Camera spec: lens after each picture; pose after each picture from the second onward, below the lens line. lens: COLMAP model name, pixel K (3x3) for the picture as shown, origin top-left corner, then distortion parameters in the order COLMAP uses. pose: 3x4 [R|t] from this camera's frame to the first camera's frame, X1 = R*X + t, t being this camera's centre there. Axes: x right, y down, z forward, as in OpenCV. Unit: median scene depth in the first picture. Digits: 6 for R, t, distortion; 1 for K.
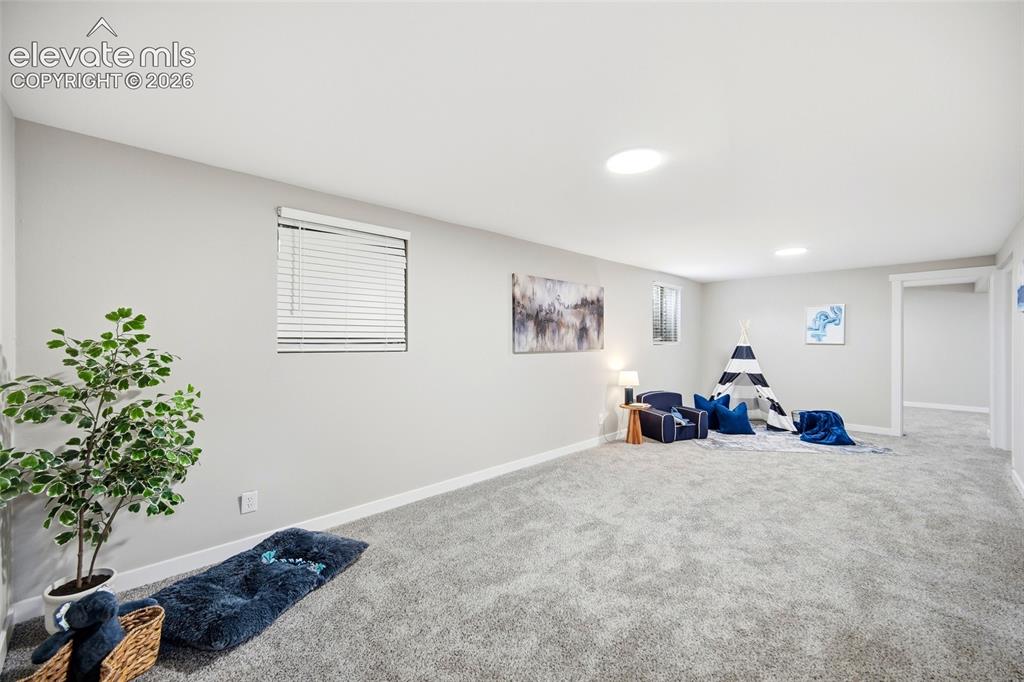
lens RADIAL K [[401.5, 0, 510.9], [0, 401.5, 338.1], [0, 0, 1]] dist [0.001920, 0.000120]
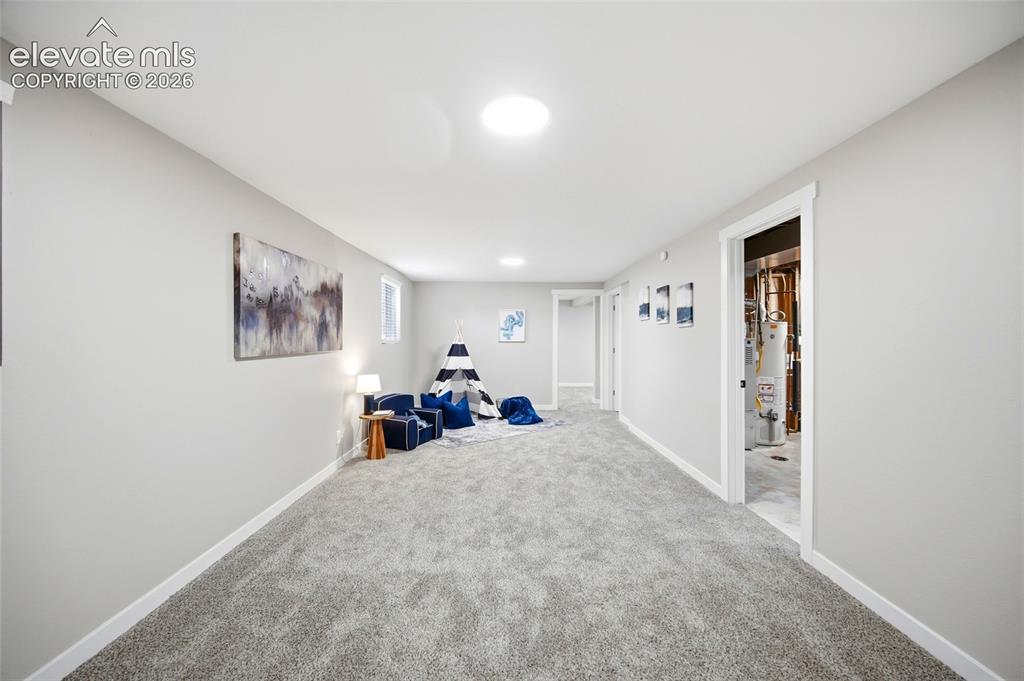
lens RADIAL K [[401.5, 0, 510.9], [0, 401.5, 337.6], [0, 0, 1]] dist [0.001920, 0.000120]
pose [[0.684649, 0.001769, 0.728871, -0.140487], [-0.004440, 0.999989, 0.001744, 0.000138], [-0.728859, -0.004430, 0.684649, 0.223808]]
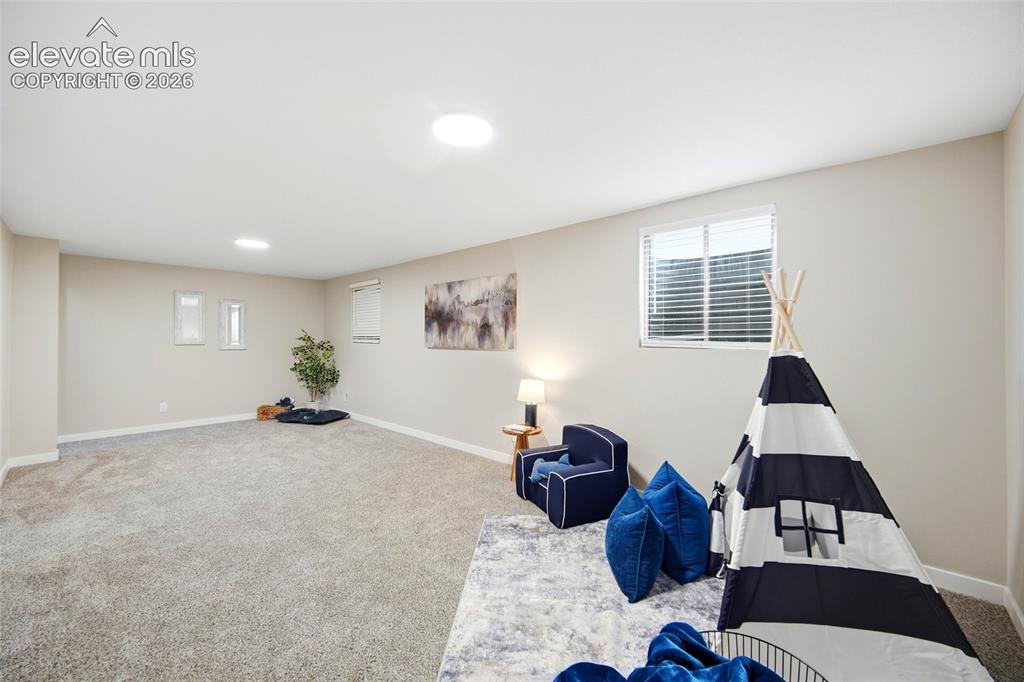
lens RADIAL K [[401.5, 0, 510.9], [0, 401.5, 338.1], [0, 0, 1]] dist [0.001920, 0.000120]
pose [[0.066785, -0.005590, -0.997752, 1.156906], [-0.003040, 0.999979, -0.005805, 0.011309], [0.997763, 0.003420, 0.066767, 1.049288]]
